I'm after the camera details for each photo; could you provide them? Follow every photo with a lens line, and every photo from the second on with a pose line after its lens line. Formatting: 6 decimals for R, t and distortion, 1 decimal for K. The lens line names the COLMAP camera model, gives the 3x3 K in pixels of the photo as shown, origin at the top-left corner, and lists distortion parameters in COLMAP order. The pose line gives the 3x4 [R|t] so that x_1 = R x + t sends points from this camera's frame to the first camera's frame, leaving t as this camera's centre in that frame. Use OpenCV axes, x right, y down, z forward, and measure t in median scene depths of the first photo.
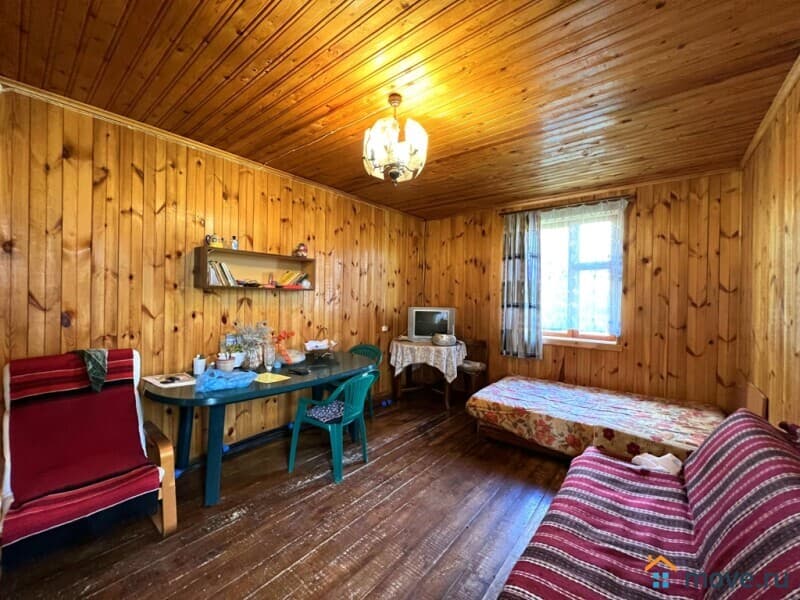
lens RADIAL K [[320.2, 0, 398.8], [0, 320.2, 298.2], [0, 0, 1]] dist [-0.003309, 0.000471]
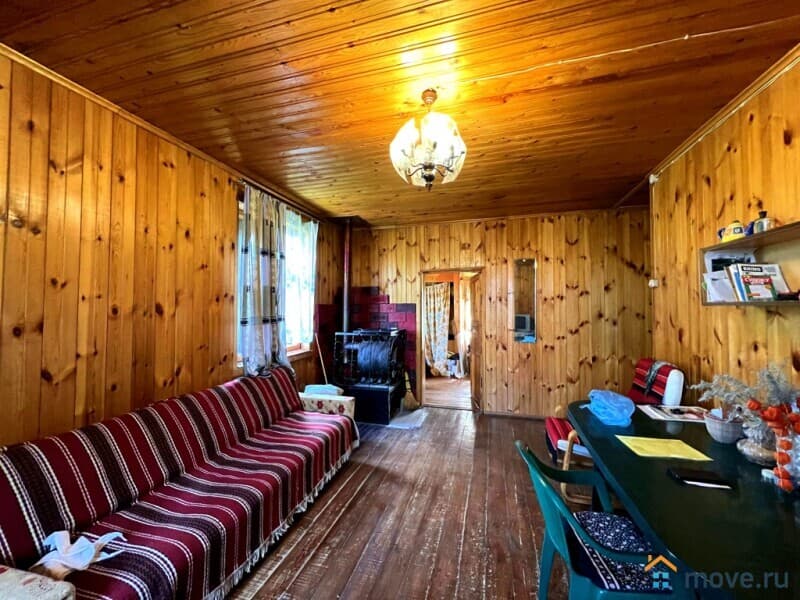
lens RADIAL K [[320.2, 0, 398.8], [0, 320.2, 298.2], [0, 0, 1]] dist [-0.003309, 0.000471]
pose [[-0.918951, -0.028991, -0.393304, 0.270763], [-0.019363, 0.999408, -0.028427, -0.013692], [0.393895, -0.018508, -0.918969, 1.182672]]
